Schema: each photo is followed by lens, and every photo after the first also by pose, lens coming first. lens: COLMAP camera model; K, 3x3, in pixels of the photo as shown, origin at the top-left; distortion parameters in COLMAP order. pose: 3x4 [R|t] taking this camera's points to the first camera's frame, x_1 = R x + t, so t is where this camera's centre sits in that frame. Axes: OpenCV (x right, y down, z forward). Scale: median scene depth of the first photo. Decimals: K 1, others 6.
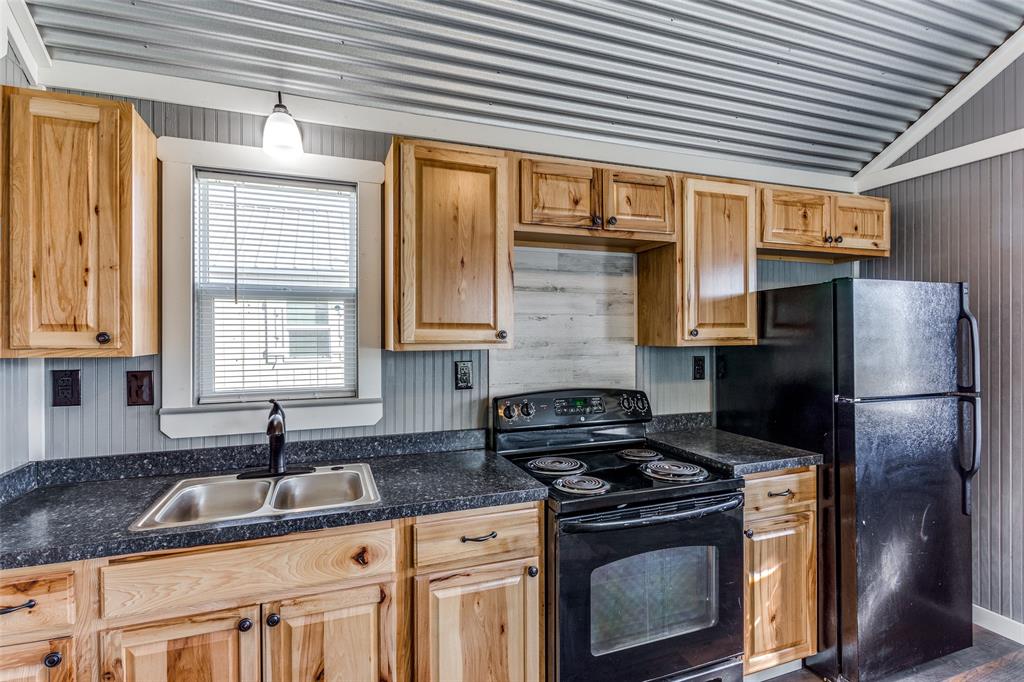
lens RADIAL K [[491.5, 0, 501.7], [0, 491.5, 340.6], [0, 0, 1]] dist [0.010312, -0.007387]
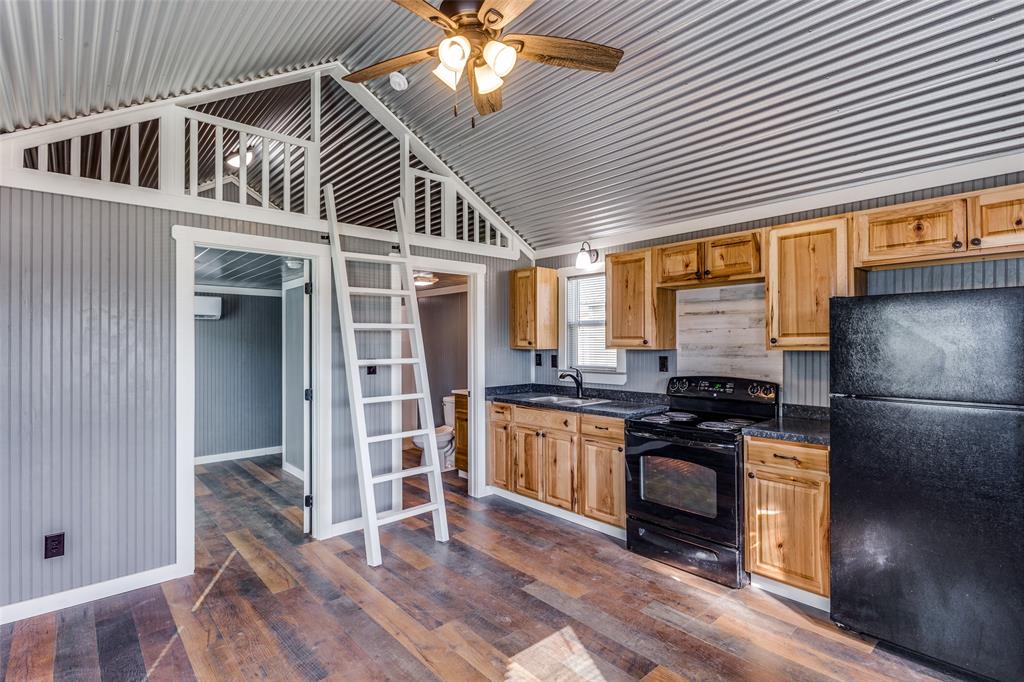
lens RADIAL K [[491.5, 0, 502.0], [0, 491.5, 340.3], [0, 0, 1]] dist [0.010312, -0.007387]
pose [[0.362590, -0.000440, -0.931949, 1.535997], [-0.005170, 0.999984, -0.002483, -0.010450], [0.931934, 0.005718, 0.362582, -0.237341]]
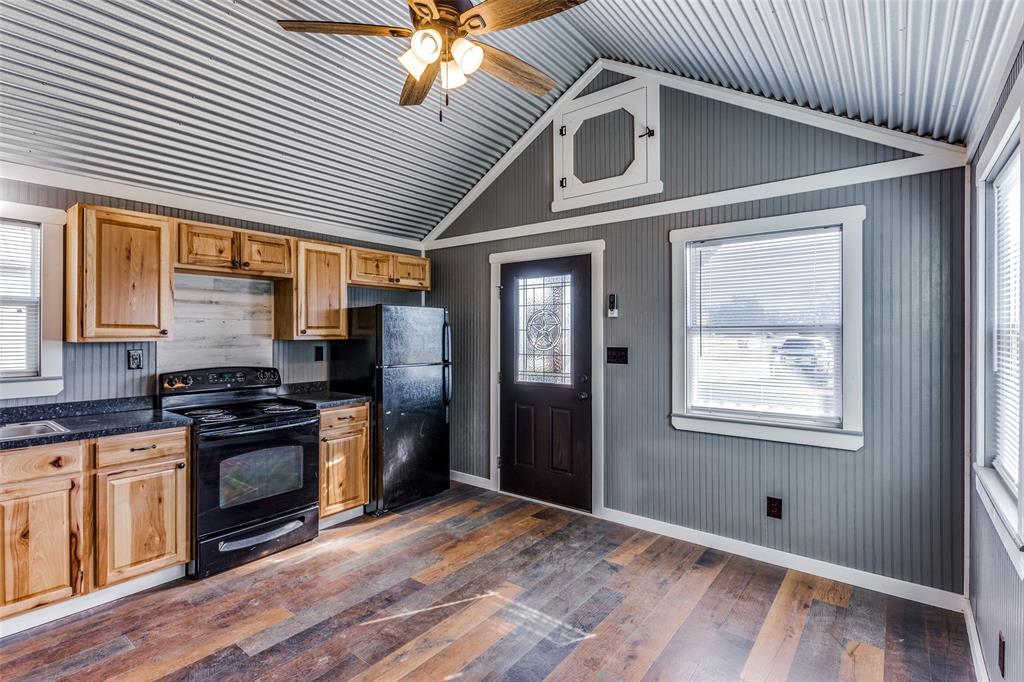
lens RADIAL K [[491.5, 0, 504.7], [0, 491.5, 335.6], [0, 0, 1]] dist [0.010312, -0.007387]
pose [[0.850944, 0.004628, 0.525235, 0.094827], [-0.001704, 0.999980, -0.006051, 0.006834], [-0.525253, 0.004254, 0.850935, -0.898174]]
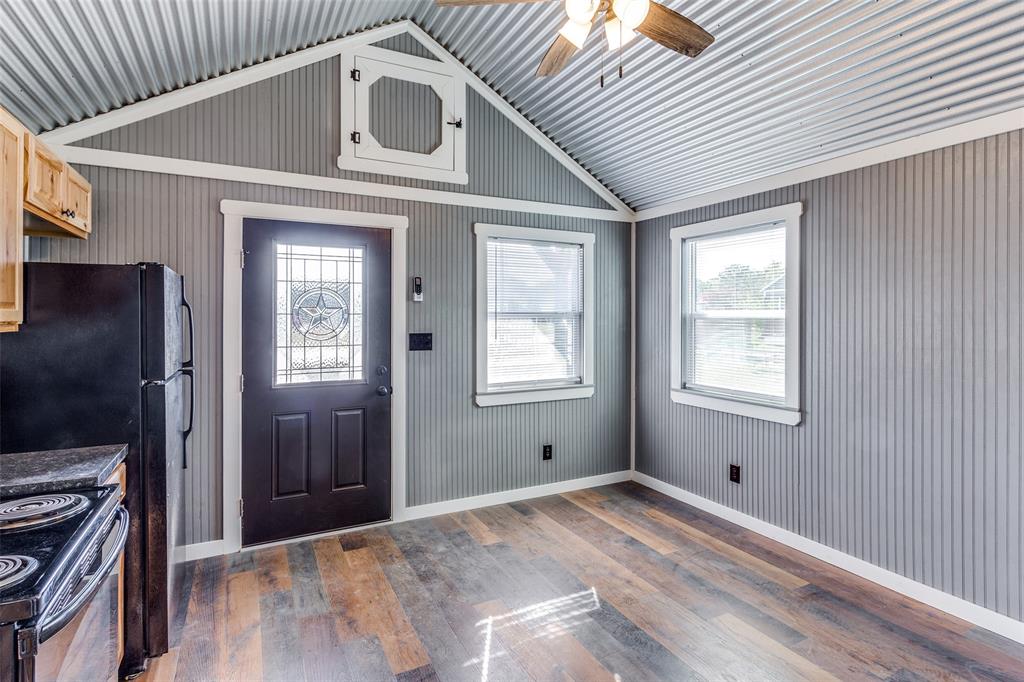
lens RADIAL K [[519.1, 0, 504.4], [0, 519.1, 318.9], [0, 0, 1]] dist [0.002971, 0.000167]
pose [[-0.130974, 0.006193, 0.991366, -0.456741], [0.008798, 0.999948, -0.005084, -0.000392], [-0.991347, 0.008056, -0.131022, 0.413976]]
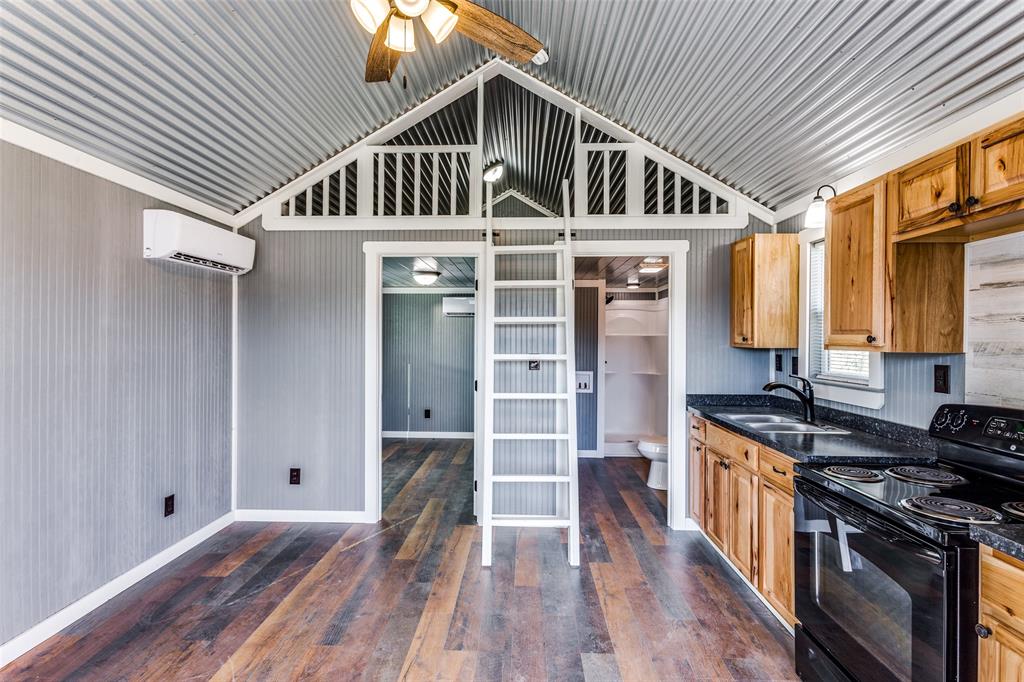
lens RADIAL K [[491.5, 0, 503.6], [0, 491.5, 339.5], [0, 0, 1]] dist [0.010312, -0.007387]
pose [[-0.376093, 0.006450, -0.926560, 1.312705], [-0.010670, 0.999879, 0.011292, -0.013749], [0.926521, 0.014133, -0.375979, 0.599659]]
